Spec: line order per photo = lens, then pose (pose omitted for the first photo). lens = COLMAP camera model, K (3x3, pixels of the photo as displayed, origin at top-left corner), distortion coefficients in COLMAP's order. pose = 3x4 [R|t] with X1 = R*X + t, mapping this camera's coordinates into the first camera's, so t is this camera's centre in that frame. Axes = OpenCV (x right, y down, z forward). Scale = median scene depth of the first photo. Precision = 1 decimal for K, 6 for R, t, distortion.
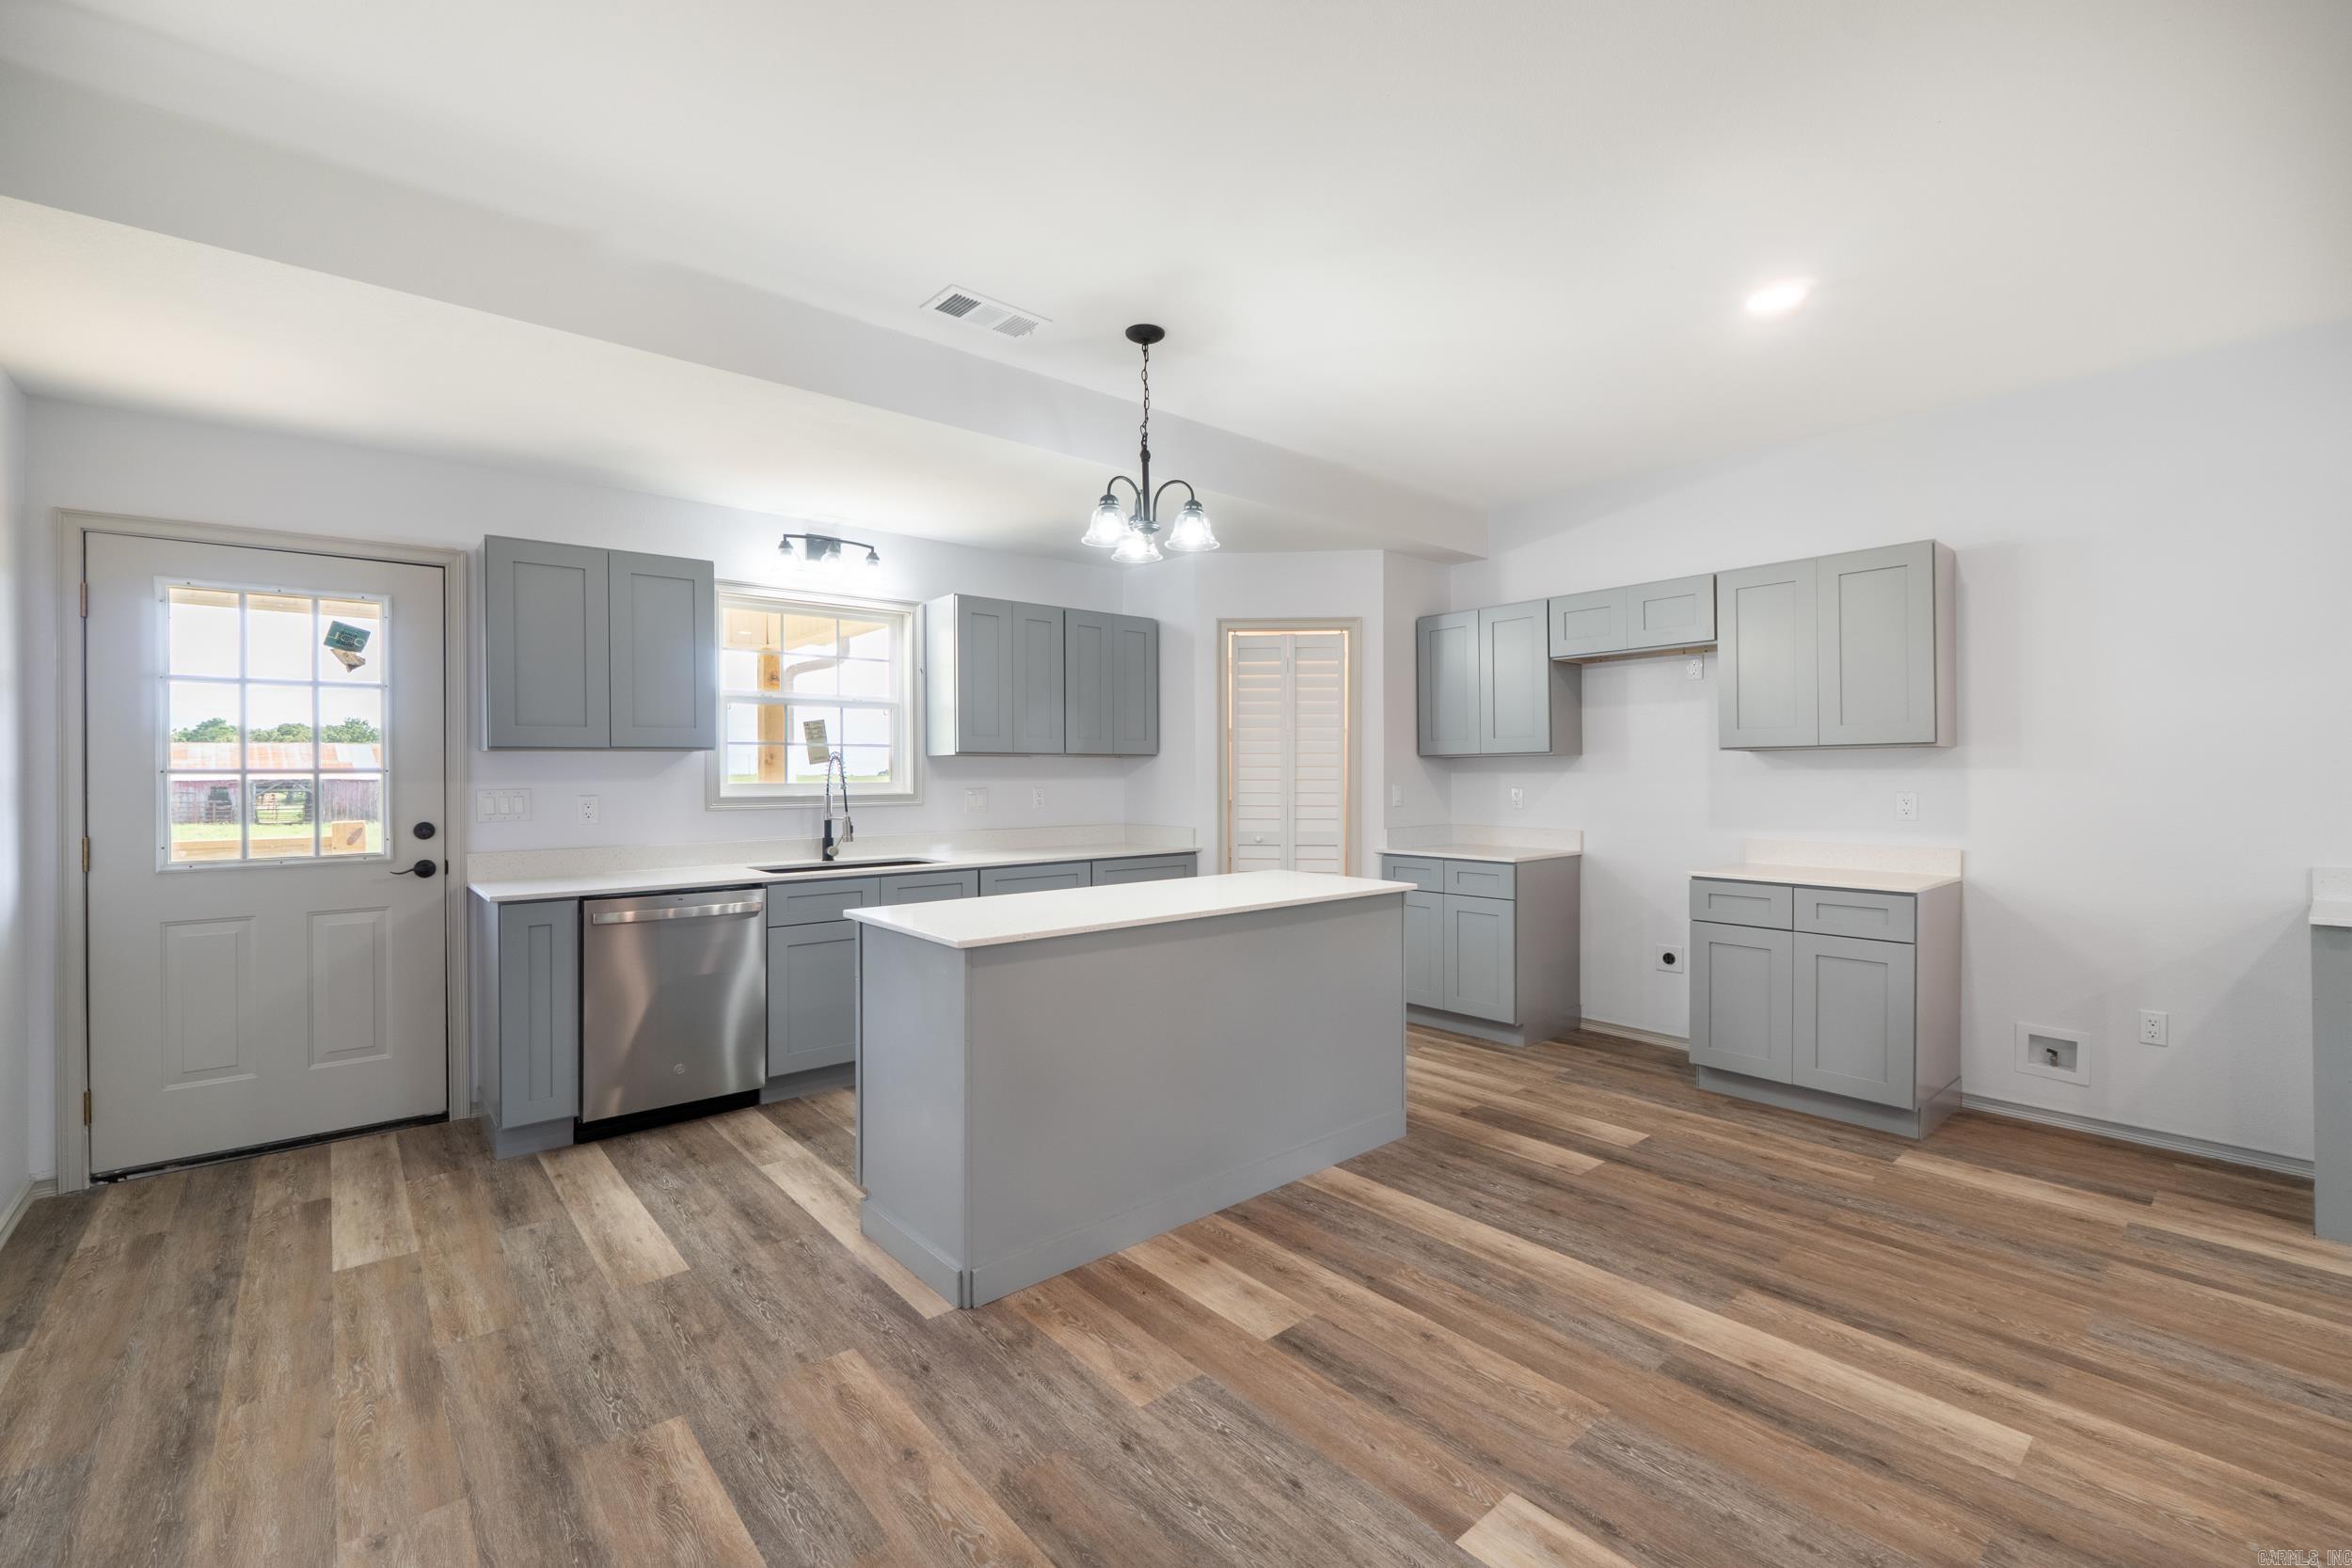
lens RADIAL K [[968.0, 0, 1185.7], [0, 968.0, 775.7], [0, 0, 1]] dist [0.002195, -0.001480]
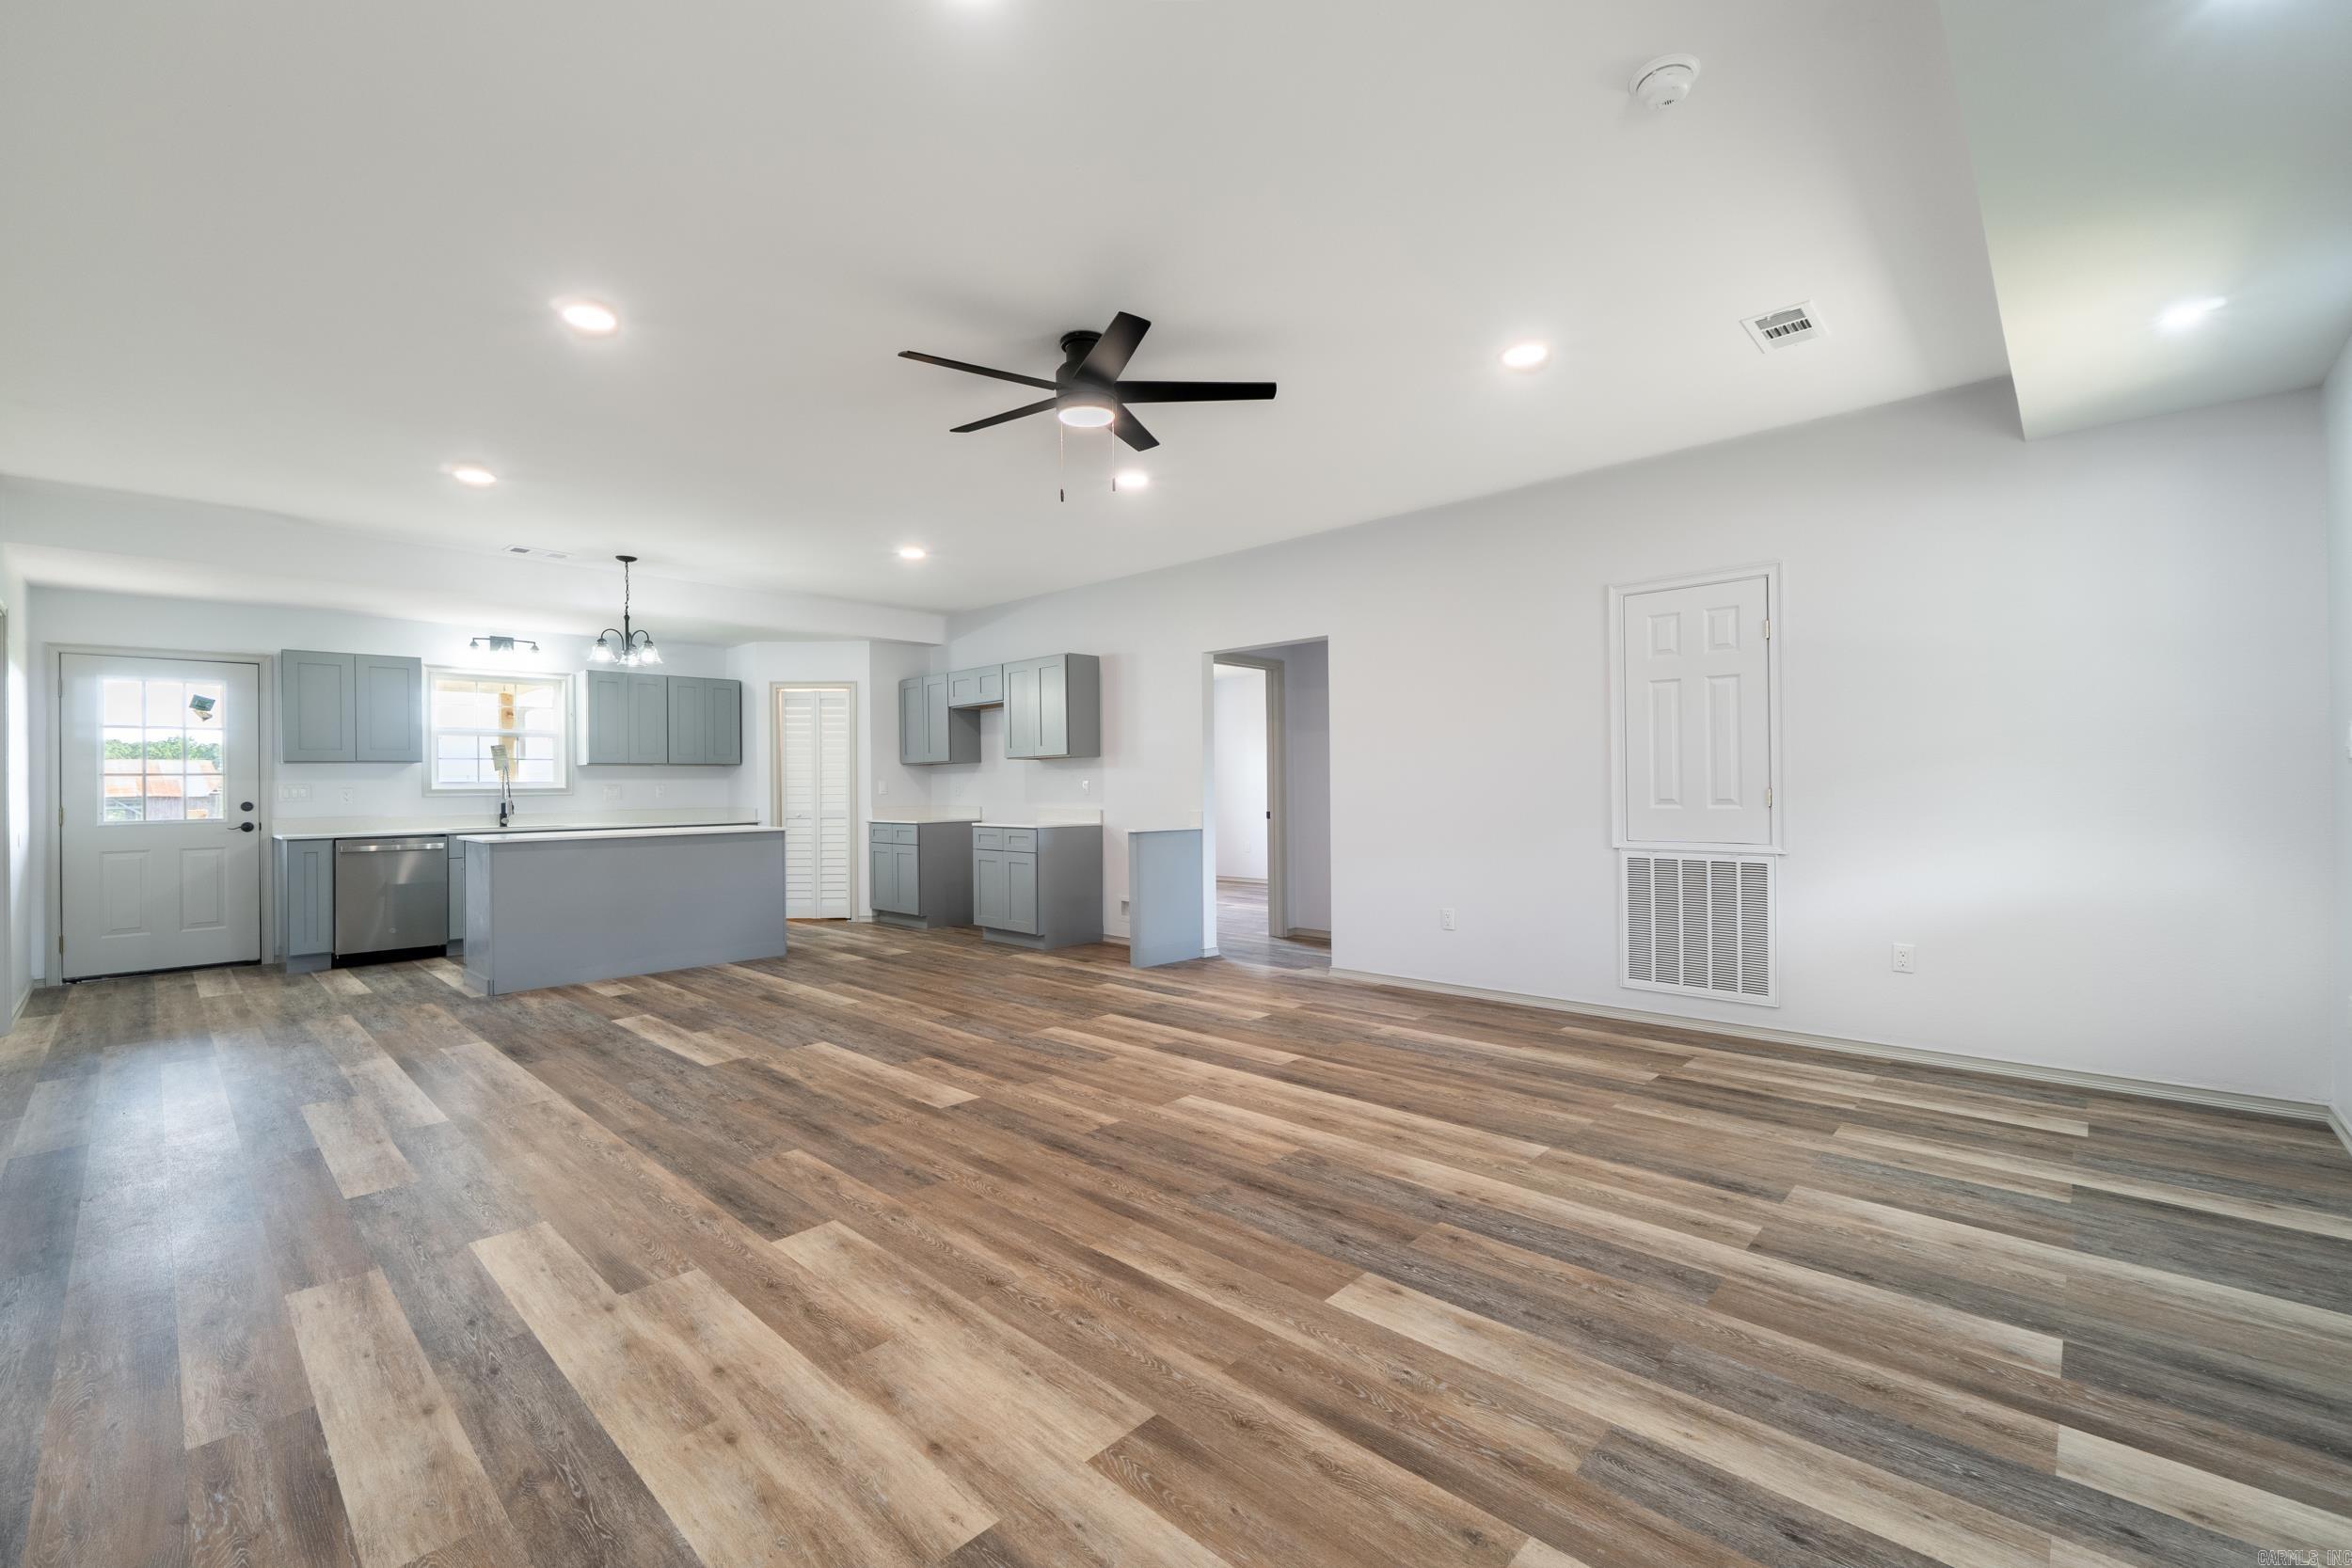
lens RADIAL K [[968.0, 0, 1186.7], [0, 968.0, 781.8], [0, 0, 1]] dist [0.002195, -0.001480]
pose [[0.995629, -0.006768, 0.093146, 0.828943], [0.007223, 0.999964, -0.004554, 0.031151], [-0.093112, 0.005207, 0.995642, -1.009956]]
